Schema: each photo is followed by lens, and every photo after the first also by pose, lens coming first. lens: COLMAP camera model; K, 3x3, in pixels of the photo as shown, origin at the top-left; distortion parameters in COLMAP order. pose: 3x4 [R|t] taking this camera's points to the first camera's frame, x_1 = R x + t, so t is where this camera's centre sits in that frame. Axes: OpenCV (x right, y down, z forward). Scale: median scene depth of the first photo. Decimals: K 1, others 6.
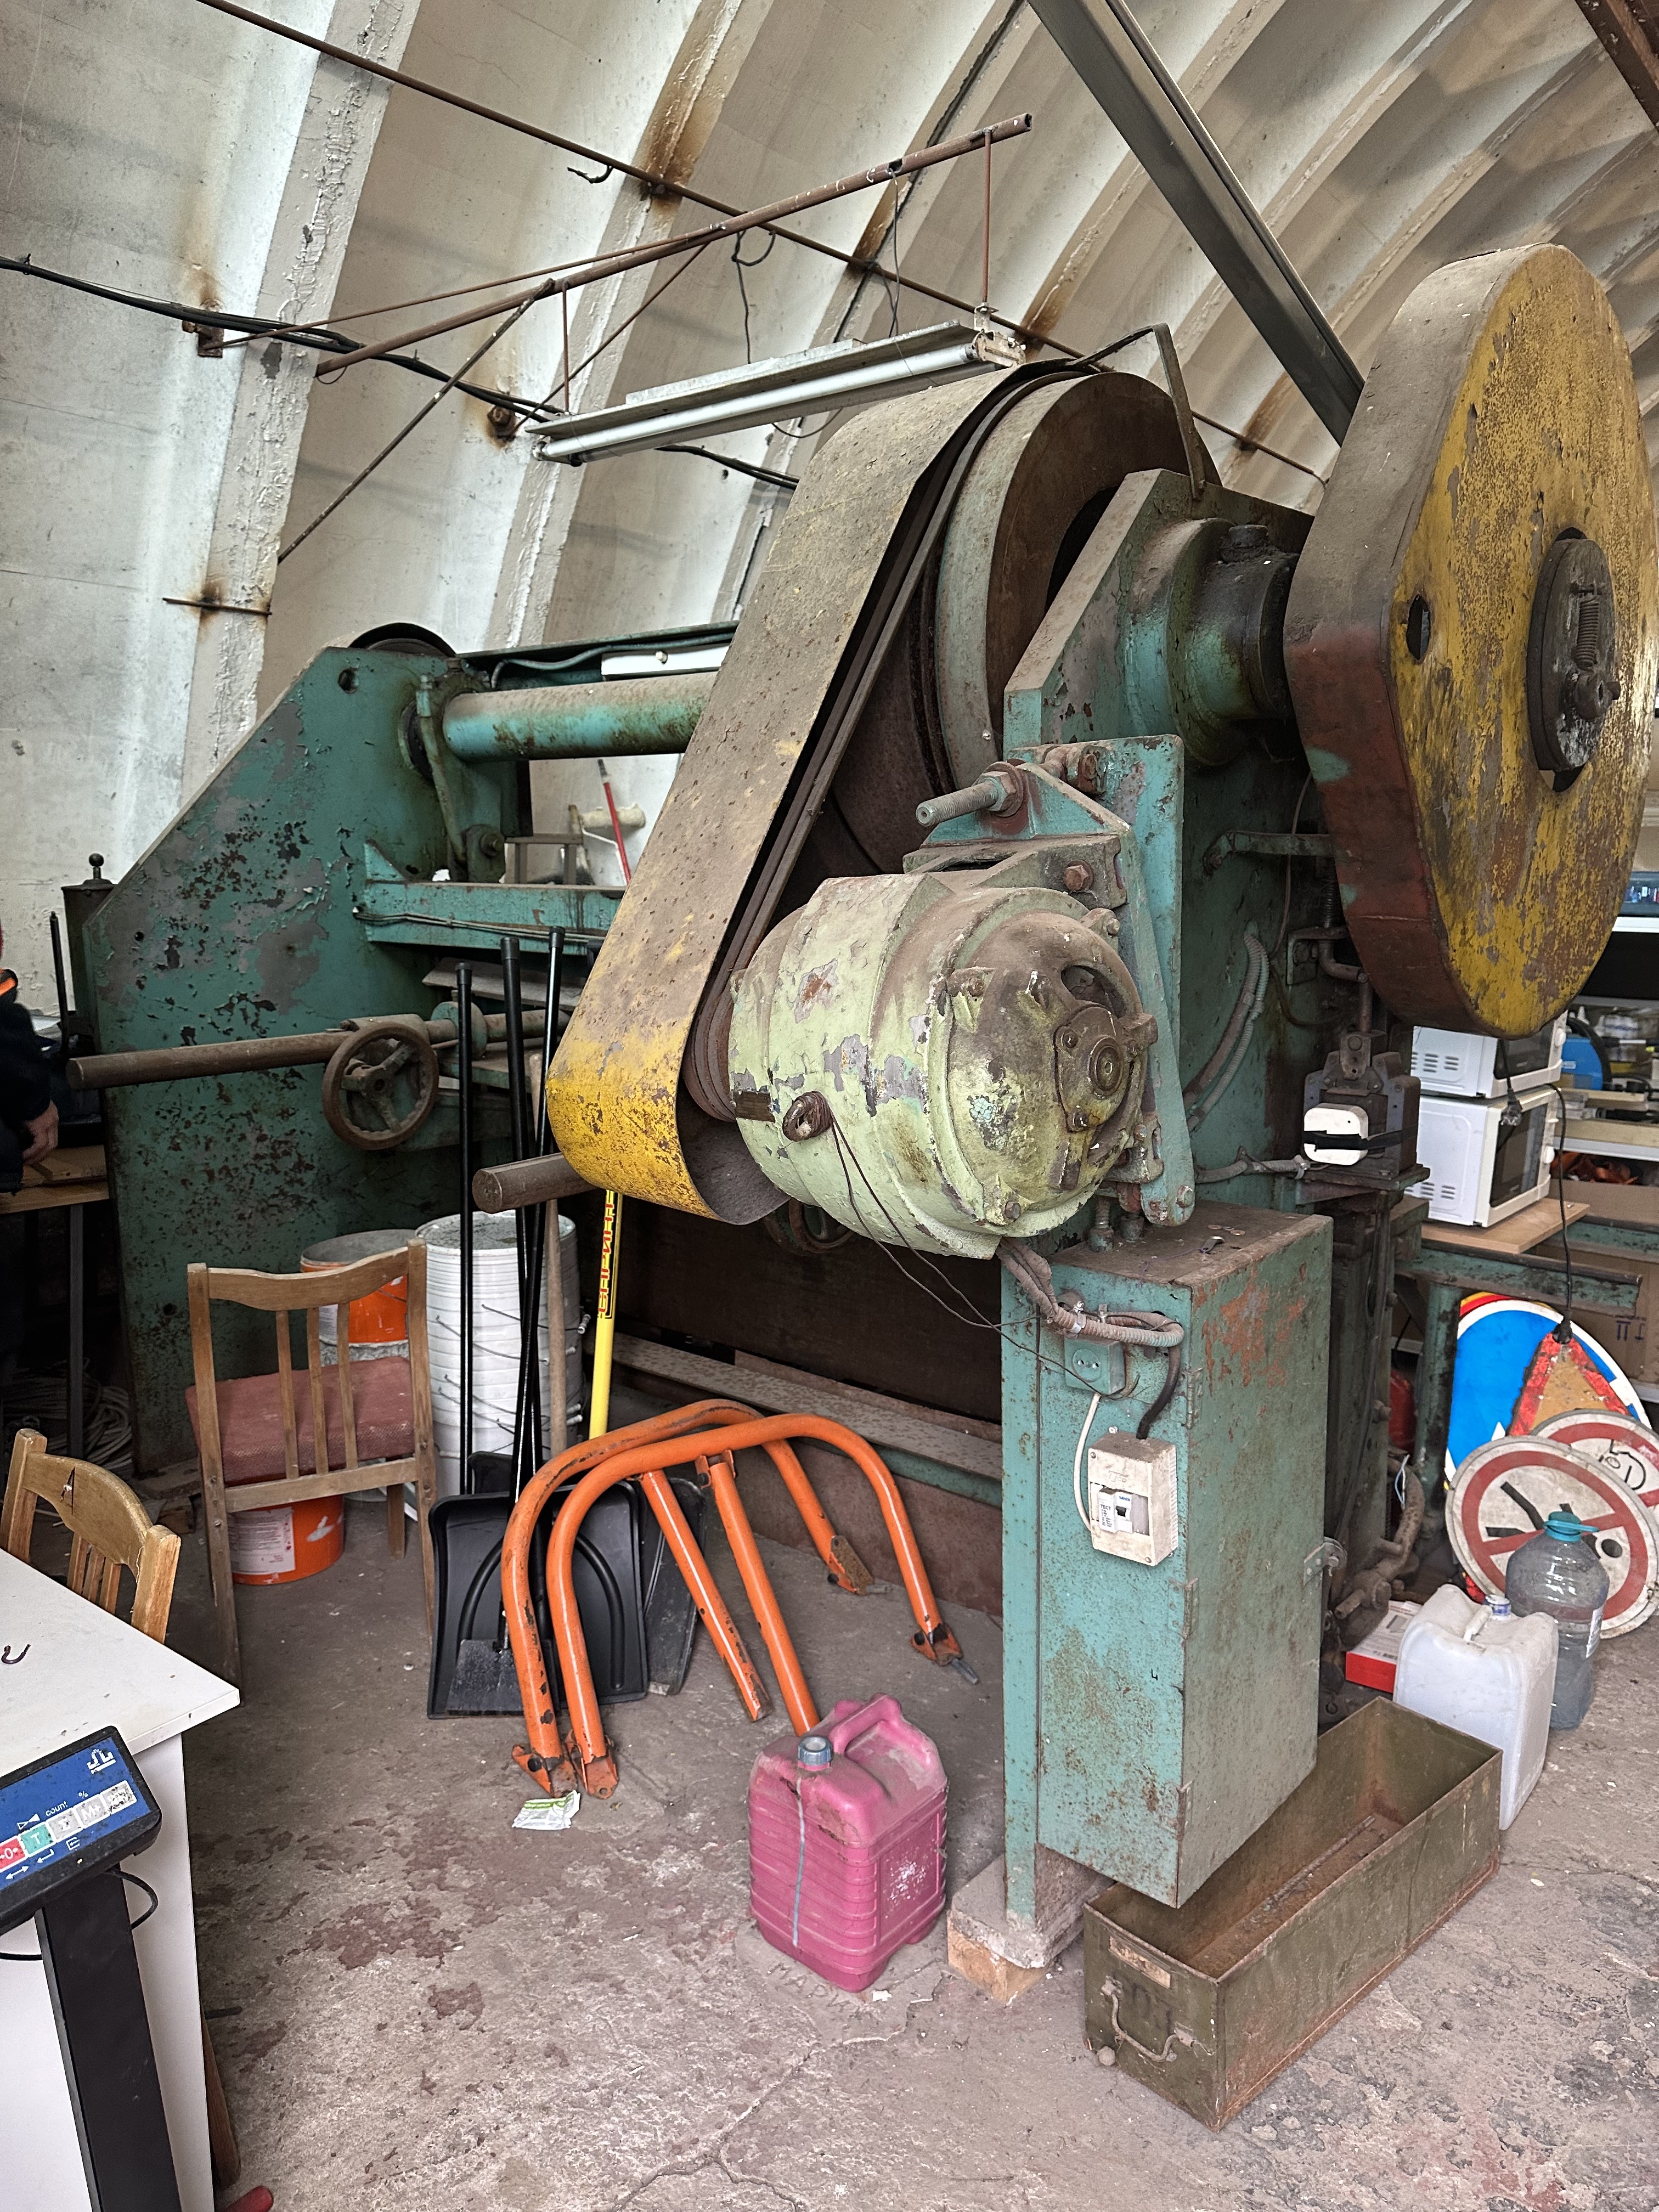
lens RADIAL K [[1558.3, 0, 824.4], [0, 1558.3, 1142.5], [0, 0, 1]] dist [0.009075, -0.010910]
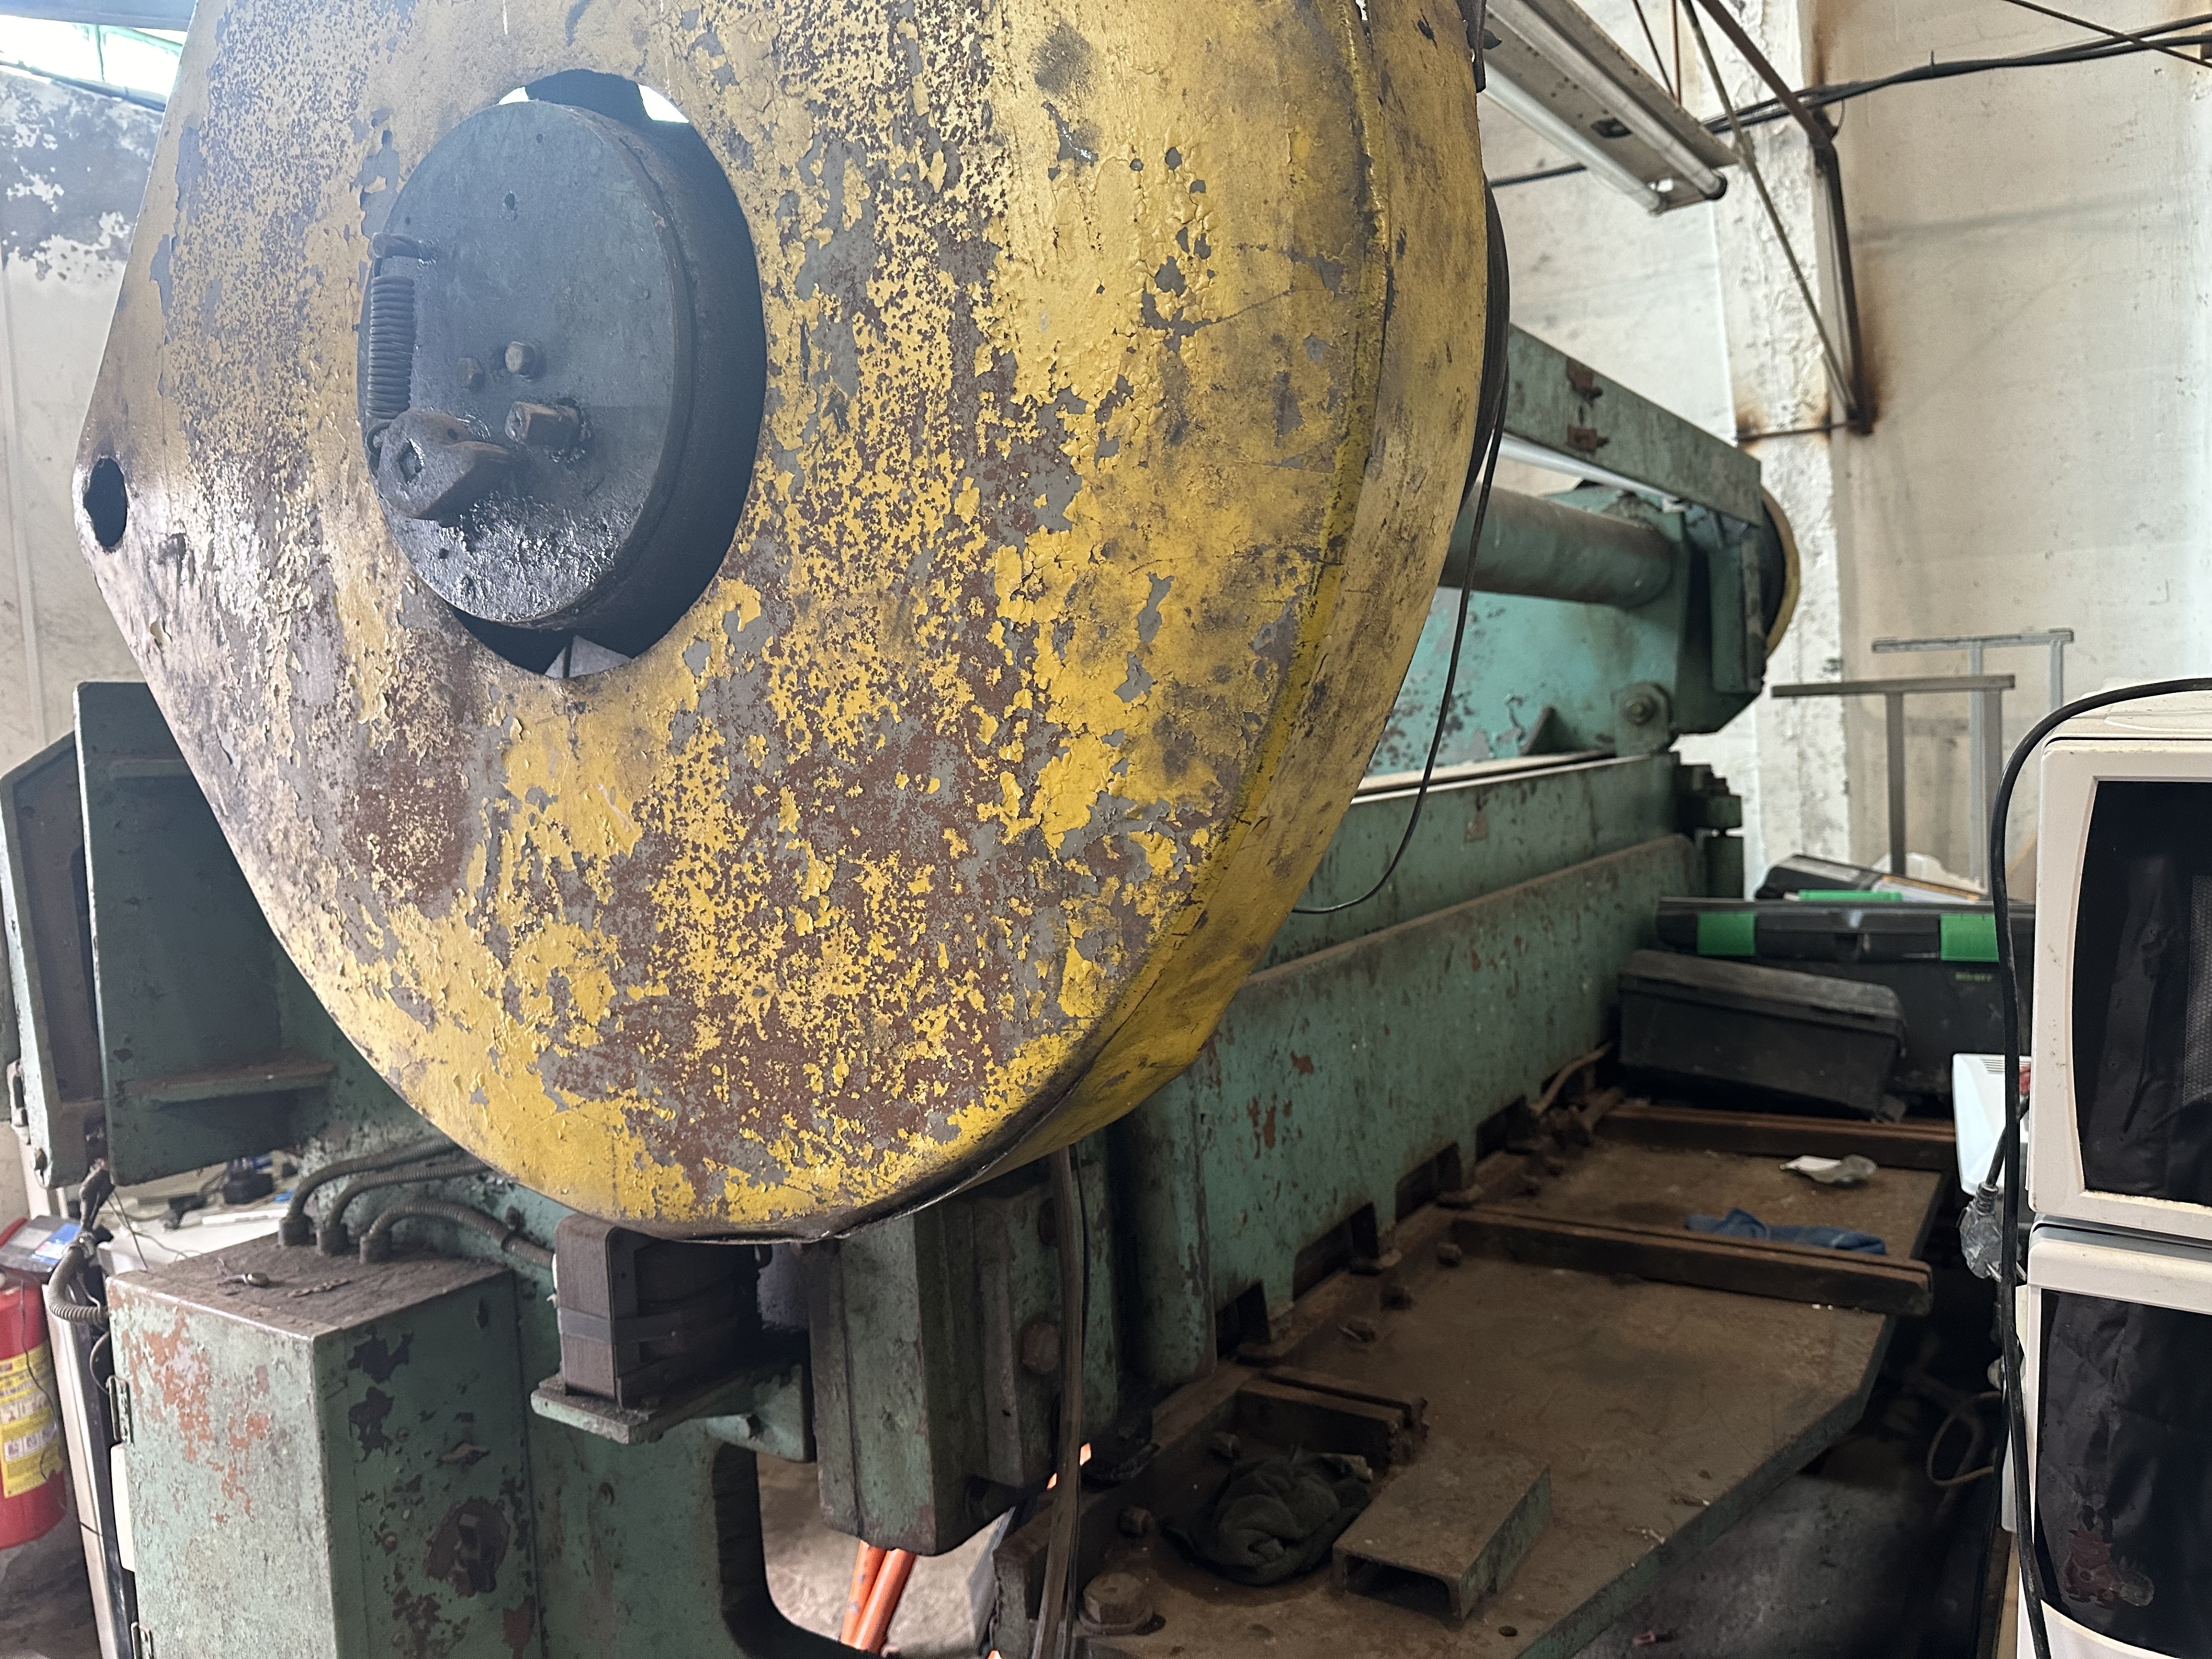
lens RADIAL K [[1564.3, 0, 1109.5], [0, 1564.3, 819.7], [0, 0, 1]] dist [0.071680, -0.071538]
pose [[0.117935, 0.061261, -0.991130, 0.668213], [-0.144905, 0.988473, 0.043854, -0.163251], [0.982392, 0.138448, 0.125453, 0.793025]]
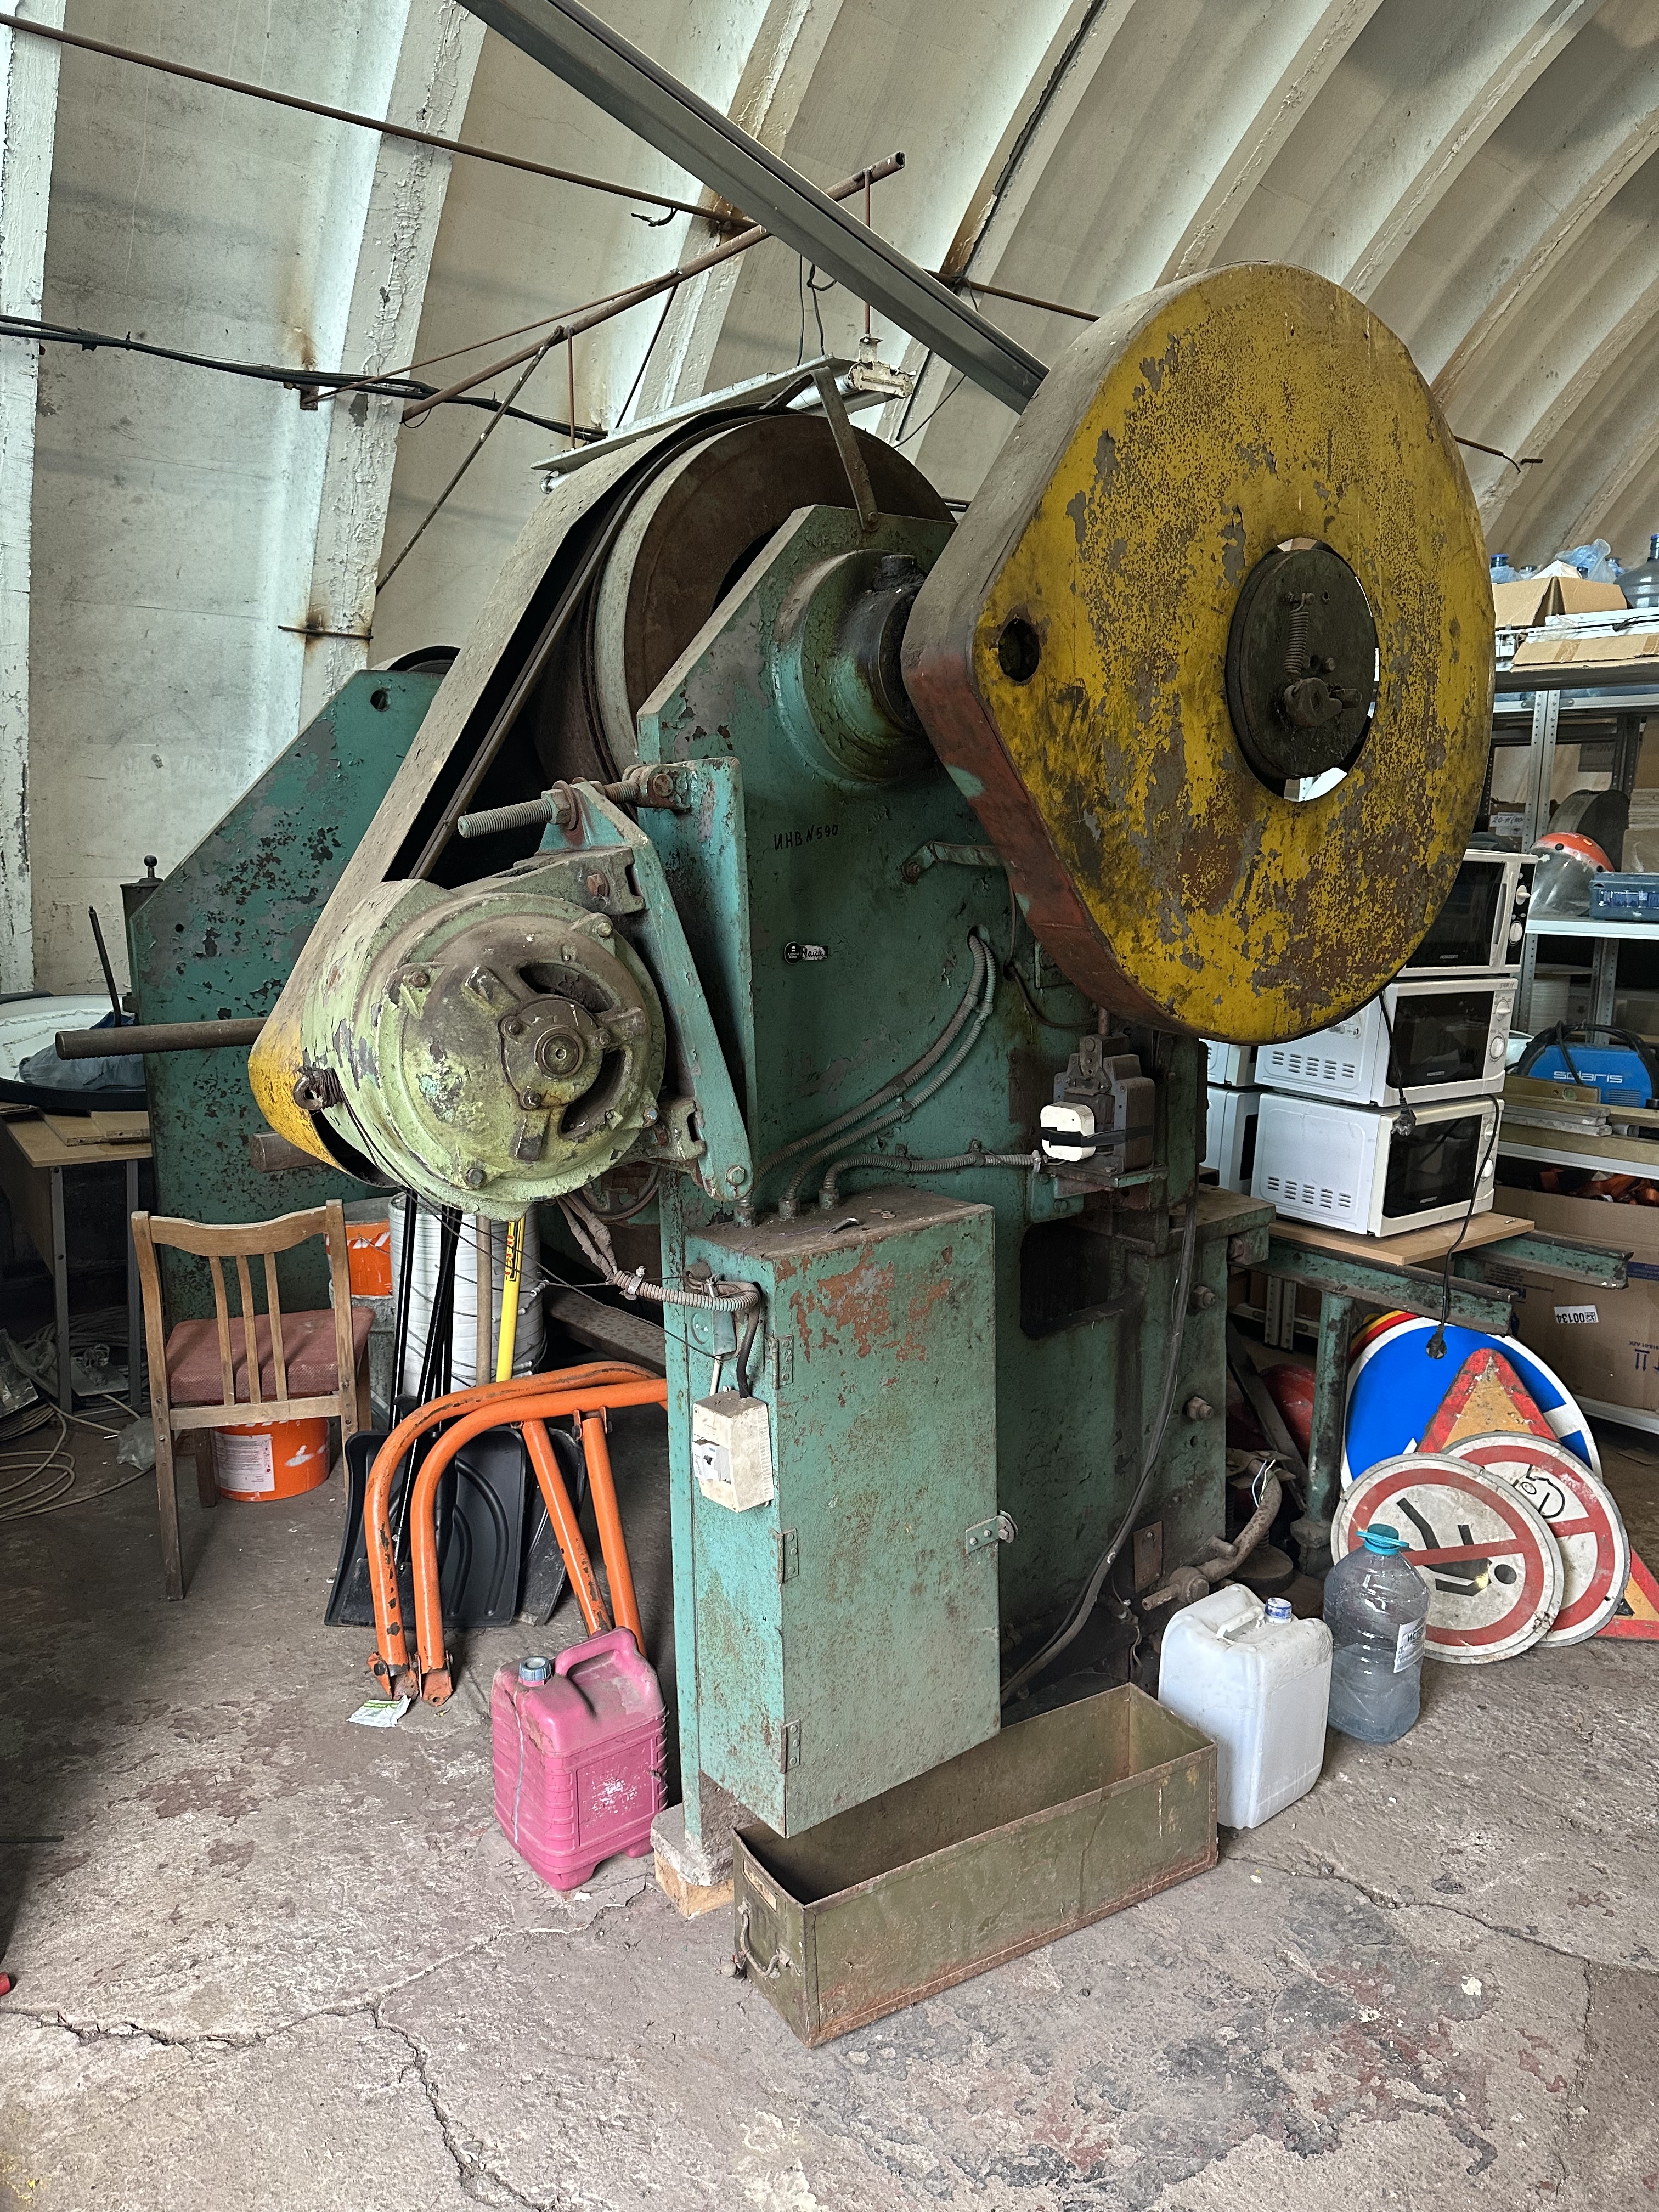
lens RADIAL K [[1552.7, 0, 824.6], [0, 1552.7, 1141.6], [0, 0, 1]] dist [0.024044, -0.026754]
pose [[0.981243, 0.036458, -0.189295, 0.266412], [-0.036130, 0.999334, 0.005184, 0.001289], [0.189358, 0.001752, 0.981907, -0.033783]]
